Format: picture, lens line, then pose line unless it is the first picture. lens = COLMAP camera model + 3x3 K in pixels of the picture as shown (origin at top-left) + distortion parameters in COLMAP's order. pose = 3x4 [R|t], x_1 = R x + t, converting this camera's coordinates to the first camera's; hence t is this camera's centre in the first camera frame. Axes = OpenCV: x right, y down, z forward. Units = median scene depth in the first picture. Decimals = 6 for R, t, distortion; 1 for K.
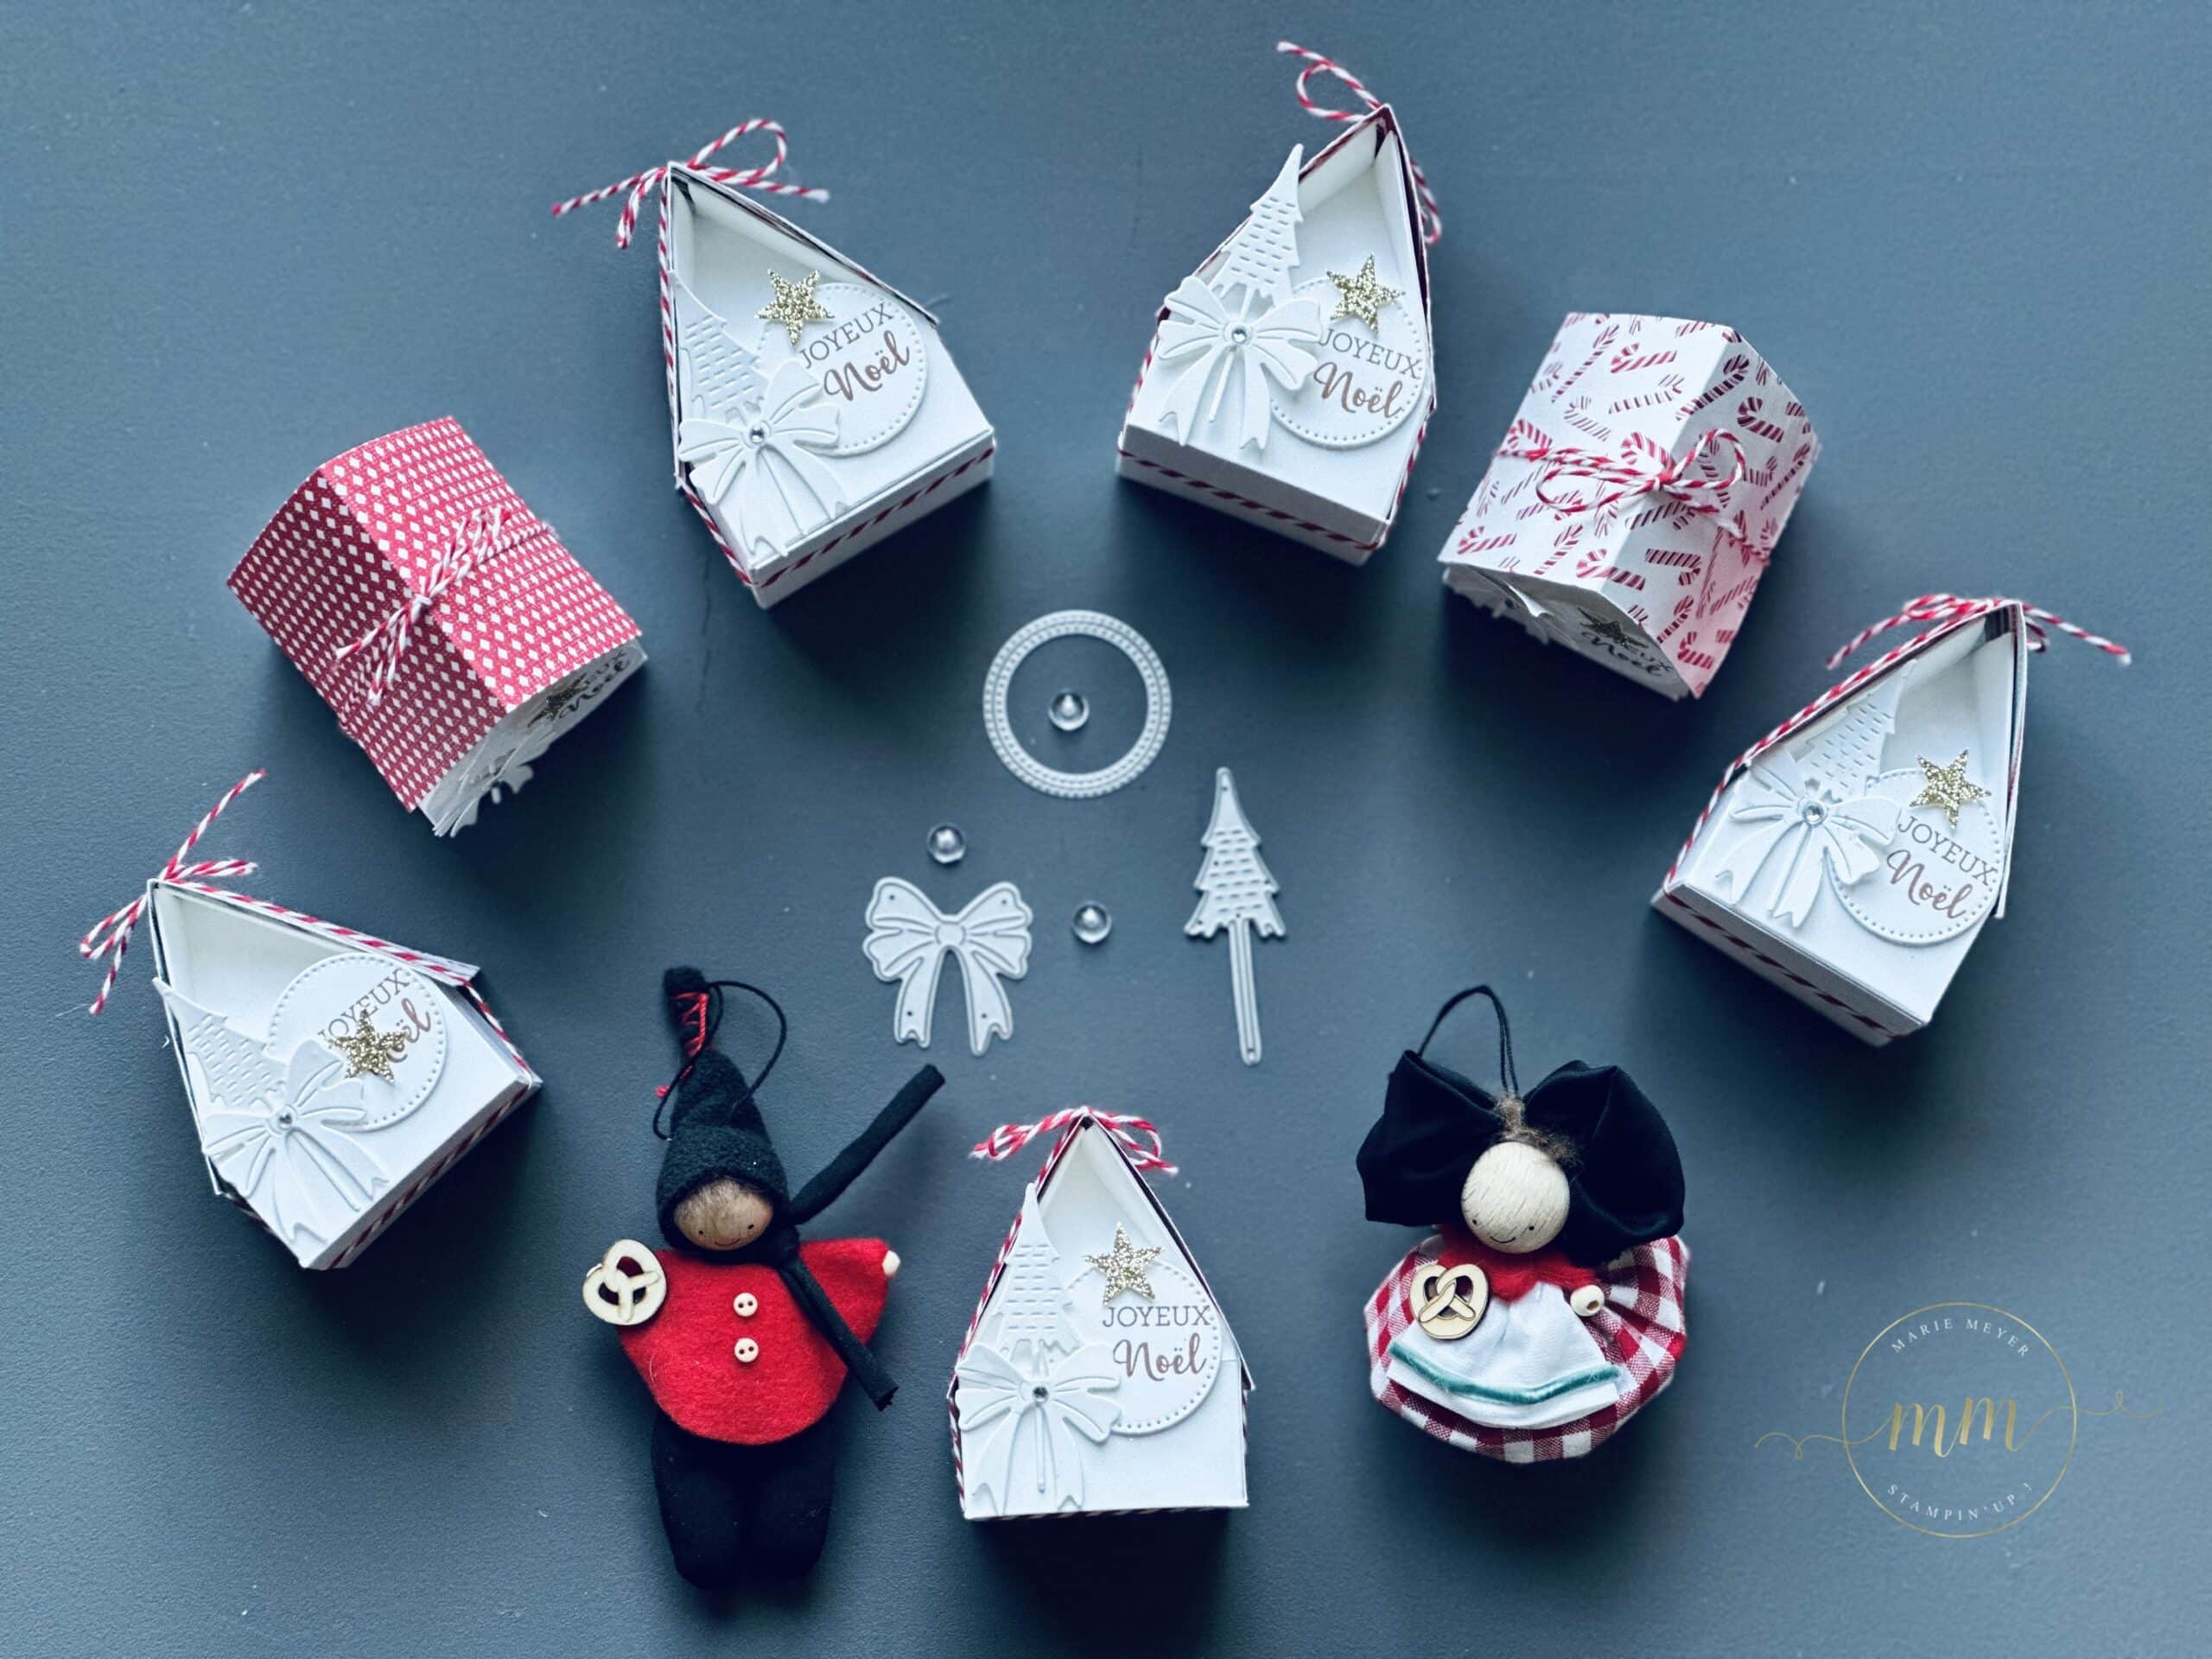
lens RADIAL K [[5042.8, 0, 1106.0], [0, 5042.8, 829.5], [0, 0, 1]] dist [0.085086, 0.057097]
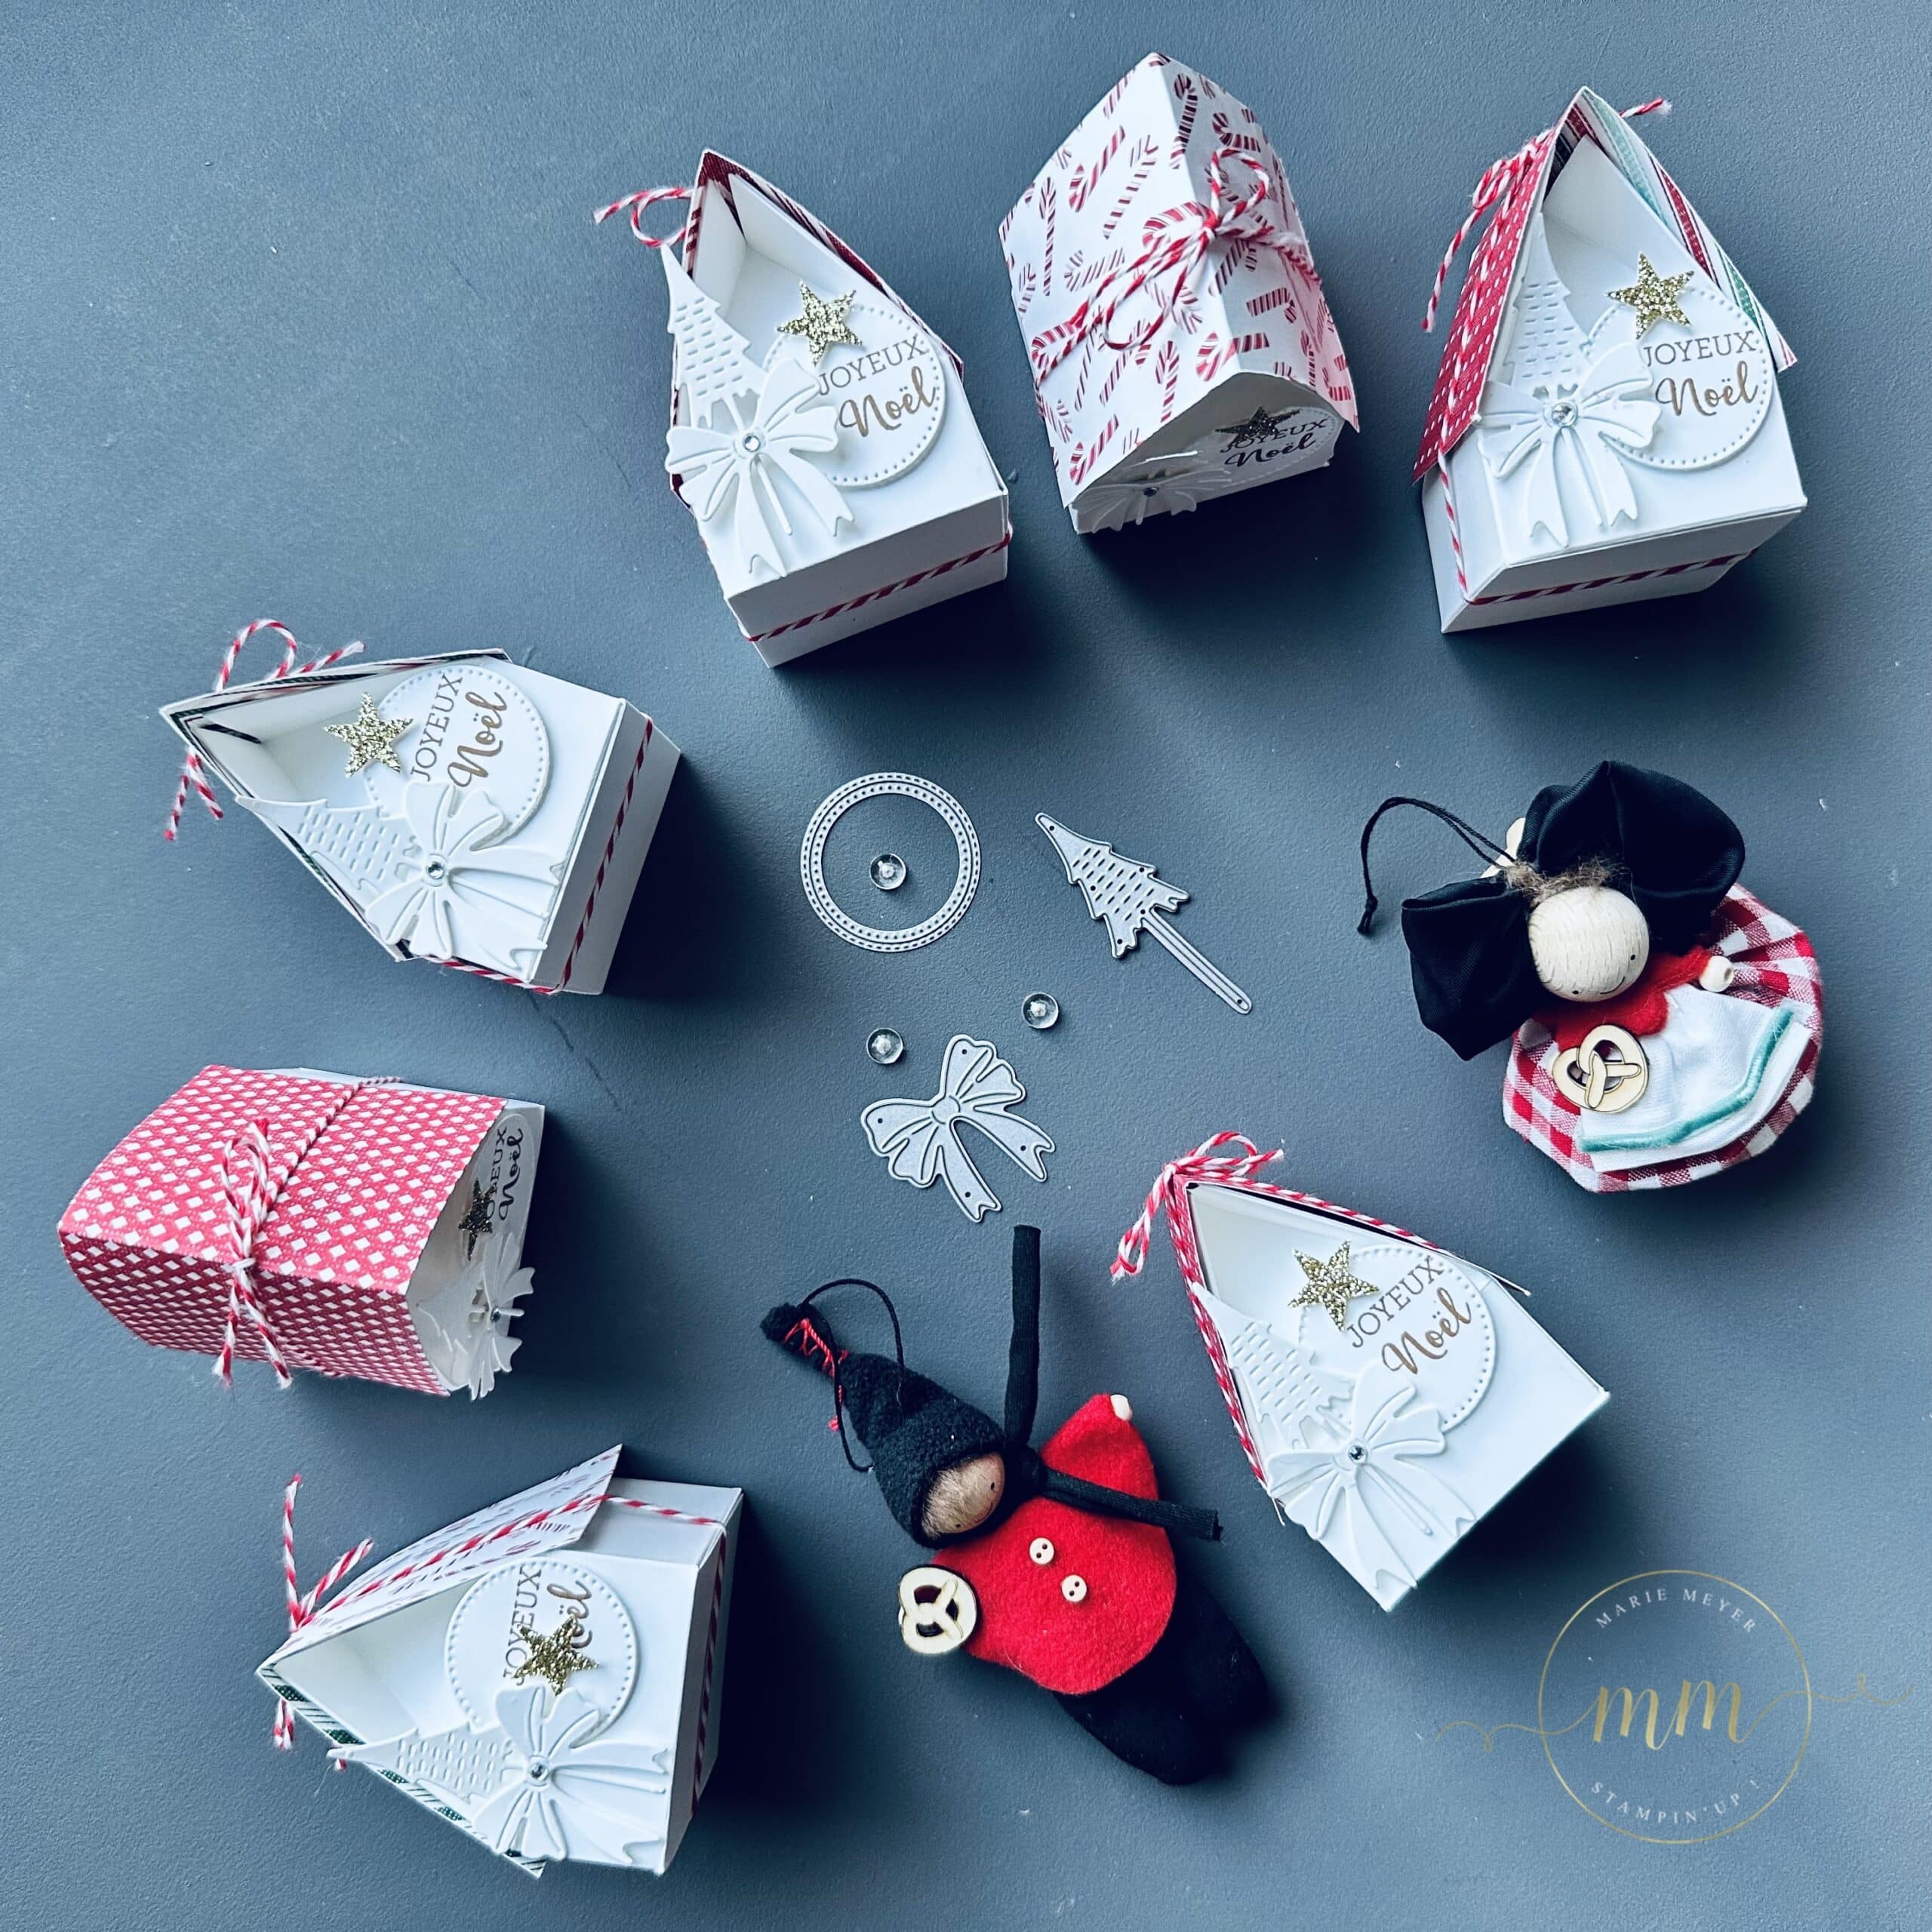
lens RADIAL K [[2100.2, 0, 966.0], [0, 2100.2, 966.0], [0, 0, 1]] dist [0.230492, -0.813372]
pose [[0.748613, -0.662801, -0.016519, -0.001178], [0.662989, 0.748179, 0.025958, -0.010325], [-0.004846, -0.030384, 0.999527, 0.606628]]
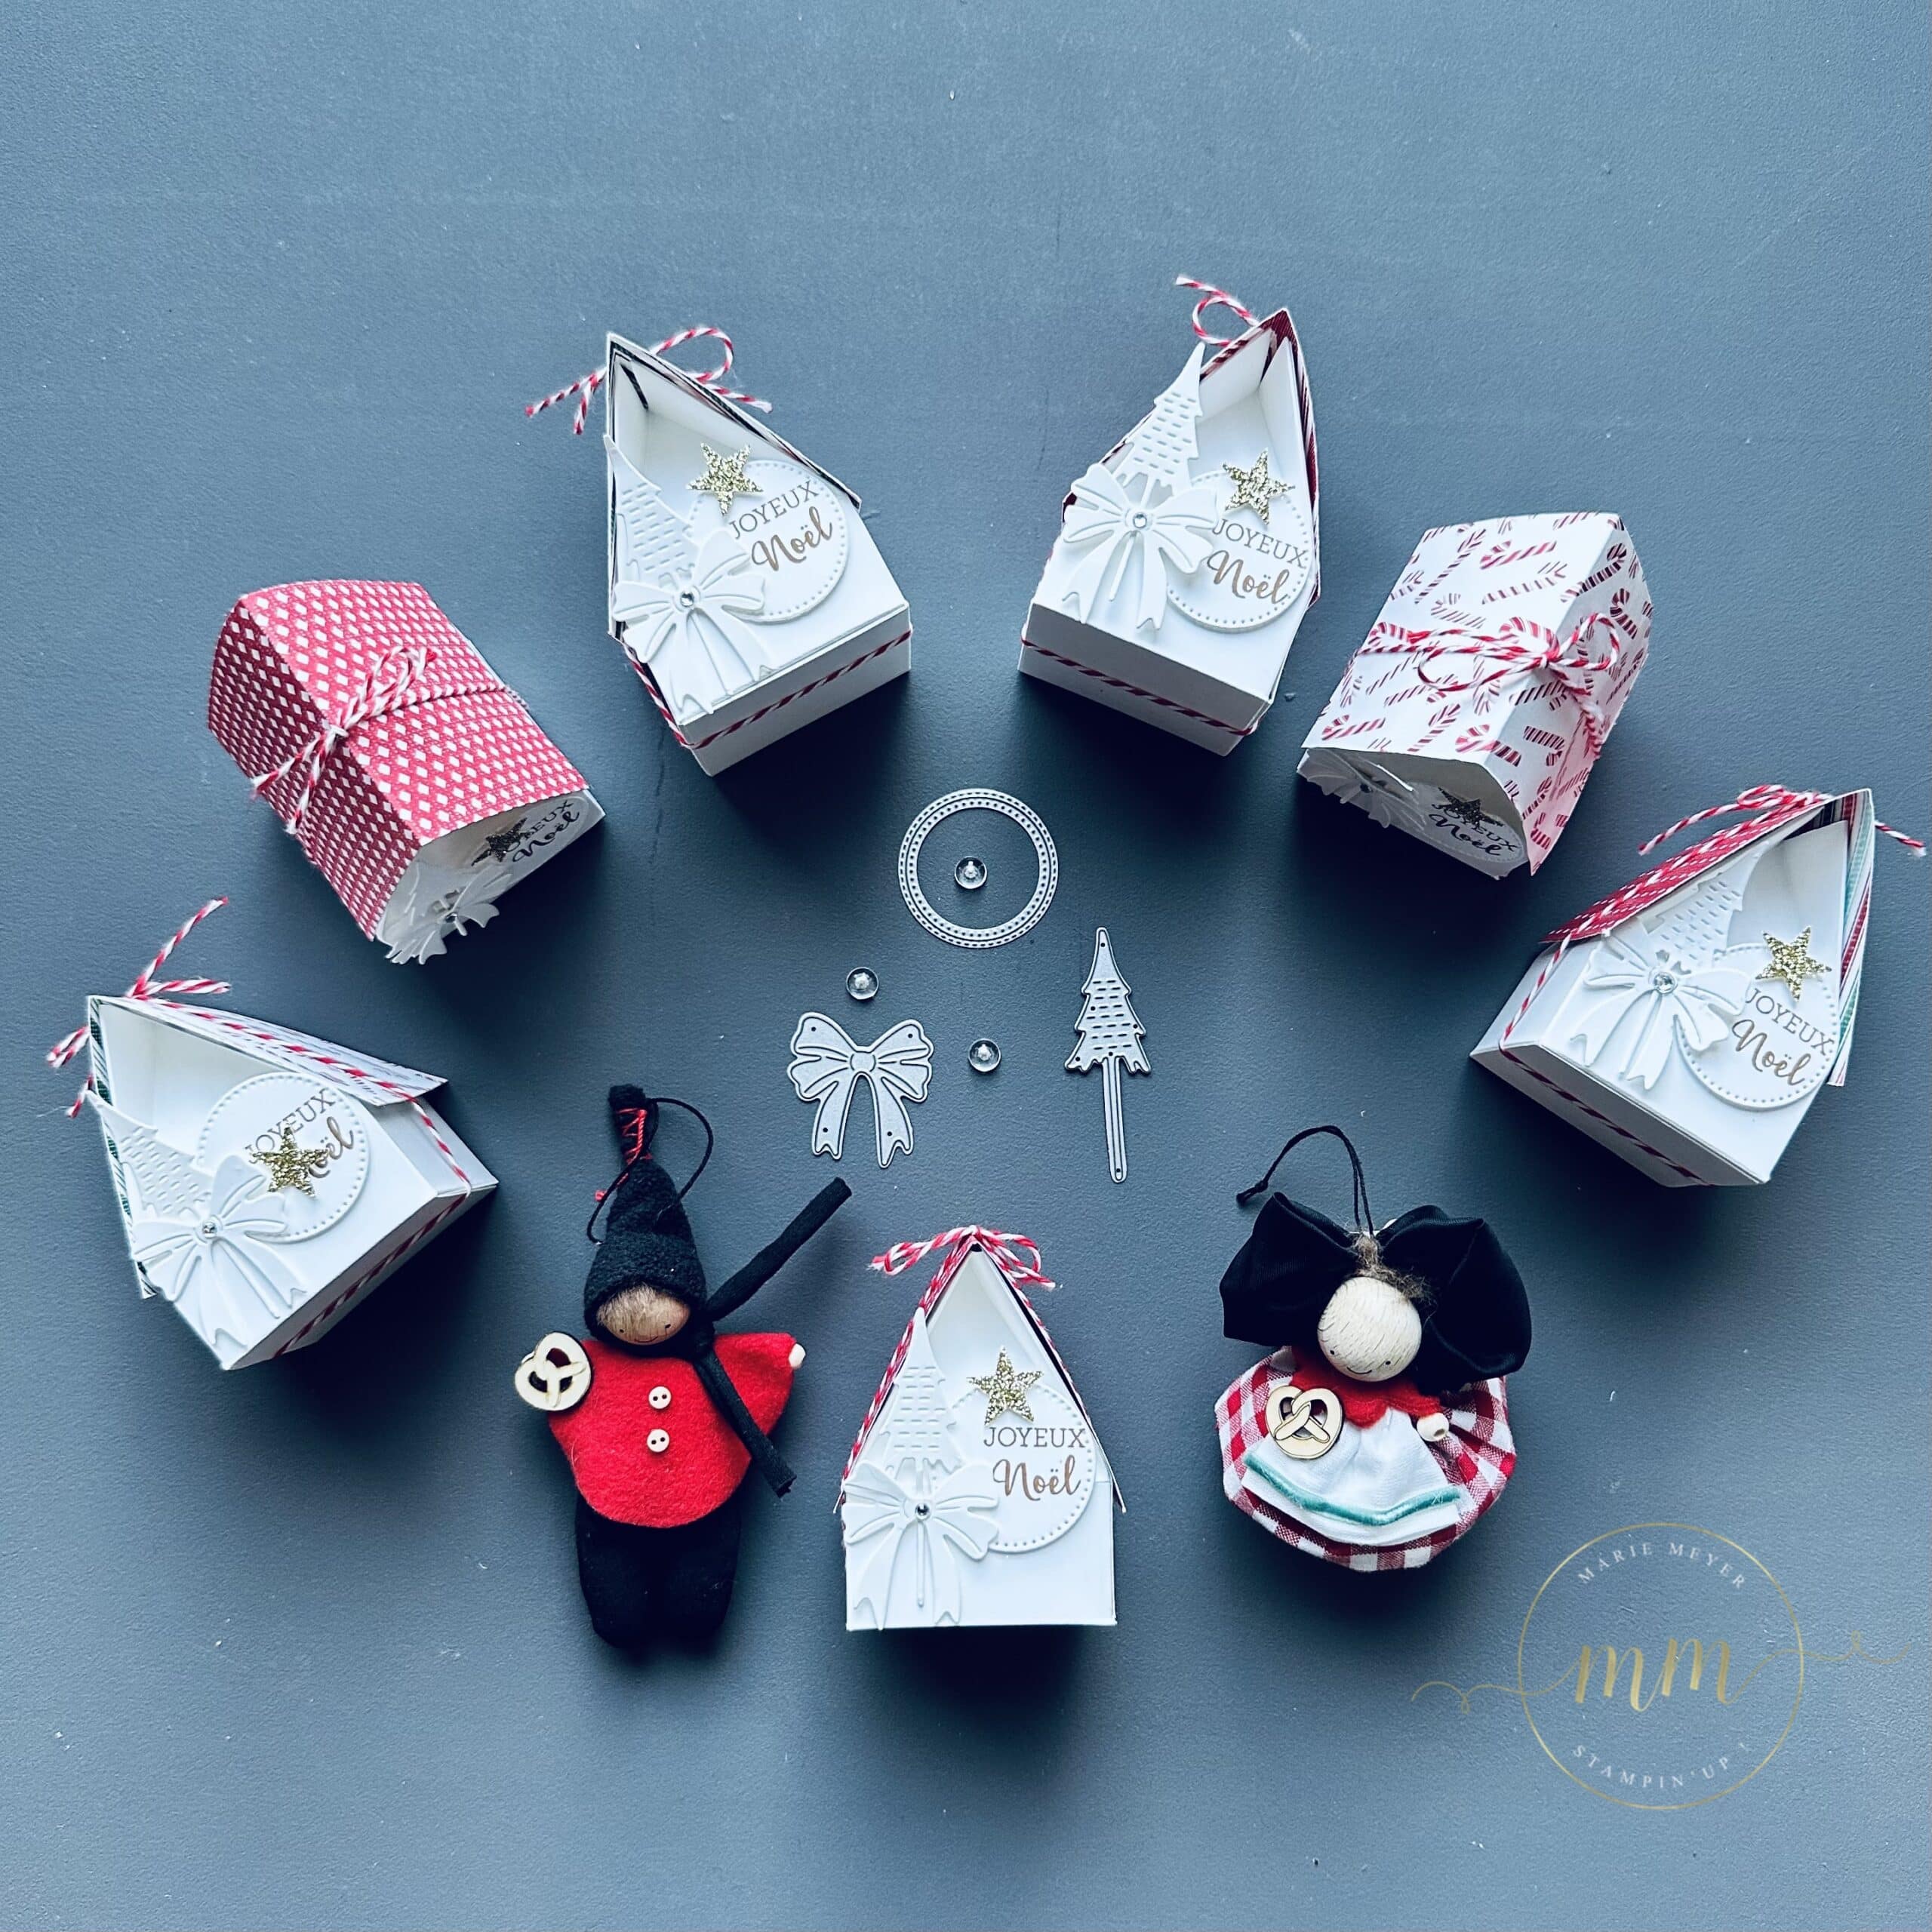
lens RADIAL K [[2154.5, 0, 1000.9], [0, 2154.5, 997.1], [0, 0, 1]] dist [0.268259, -0.895321]
pose [[0.999486, 0.031417, 0.006450, -0.002902], [-0.031500, 0.999416, 0.013207, -0.001887], [-0.006031, -0.013403, 0.999892, 0.534666]]
